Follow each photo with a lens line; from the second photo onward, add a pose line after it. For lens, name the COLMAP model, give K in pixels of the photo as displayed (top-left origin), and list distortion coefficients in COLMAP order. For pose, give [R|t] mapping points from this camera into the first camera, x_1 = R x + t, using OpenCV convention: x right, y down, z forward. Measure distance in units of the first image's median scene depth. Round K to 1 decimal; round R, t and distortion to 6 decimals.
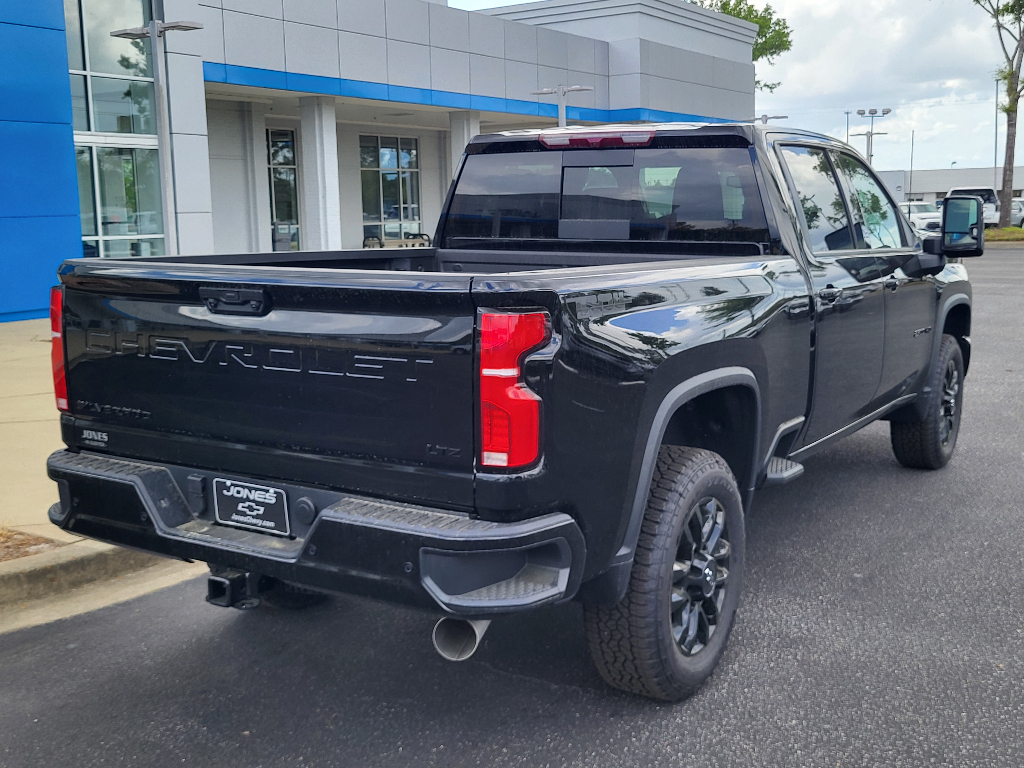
lens RADIAL K [[1172.8, 0, 510.3], [0, 1172.8, 390.6], [0, 0, 1]] dist [0.018273, 0.000000]
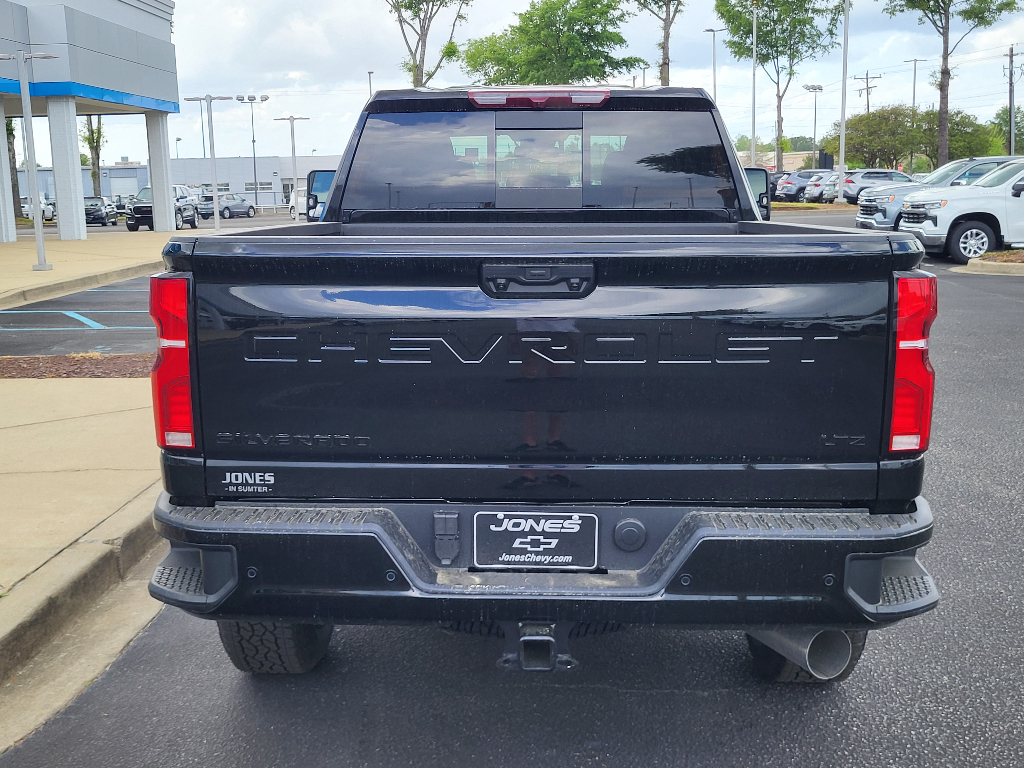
lens RADIAL K [[1172.8, 0, 490.3], [0, 1172.8, 391.1], [0, 0, 1]] dist [0.018273, 0.000000]
pose [[0.877803, -0.084678, 0.471478, -0.610150], [0.078779, 0.996369, 0.032277, -0.029212], [-0.472499, 0.008809, 0.881287, 0.318248]]
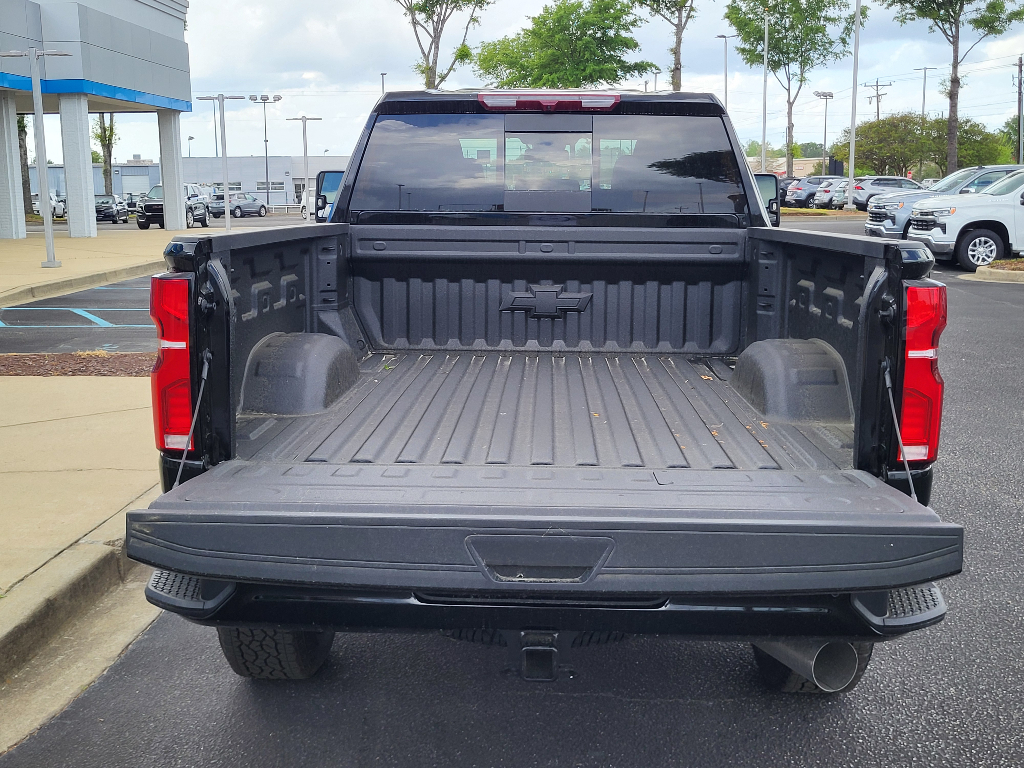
lens RADIAL K [[1172.8, 0, 508.0], [0, 1172.8, 378.9], [0, 0, 1]] dist [0.018273, 0.000000]
pose [[0.875200, -0.069463, 0.478748, -0.603241], [0.067793, 0.997483, 0.020796, -0.030893], [-0.478988, 0.014255, 0.877706, 0.324729]]
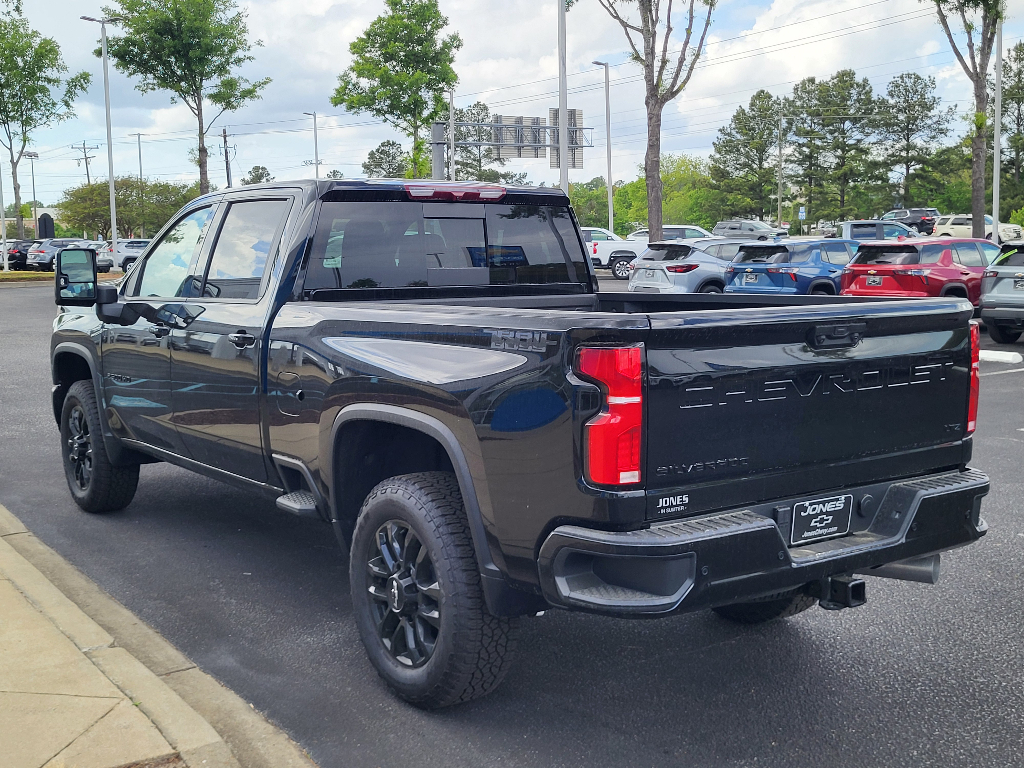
lens RADIAL K [[1172.8, 0, 508.9], [0, 1172.8, 389.1], [0, 0, 1]] dist [0.018273, 0.000000]
pose [[0.398638, -0.106703, 0.910880, -1.348534], [0.147423, 0.987748, 0.051190, -0.125385], [-0.905182, 0.113879, 0.409484, 0.795649]]
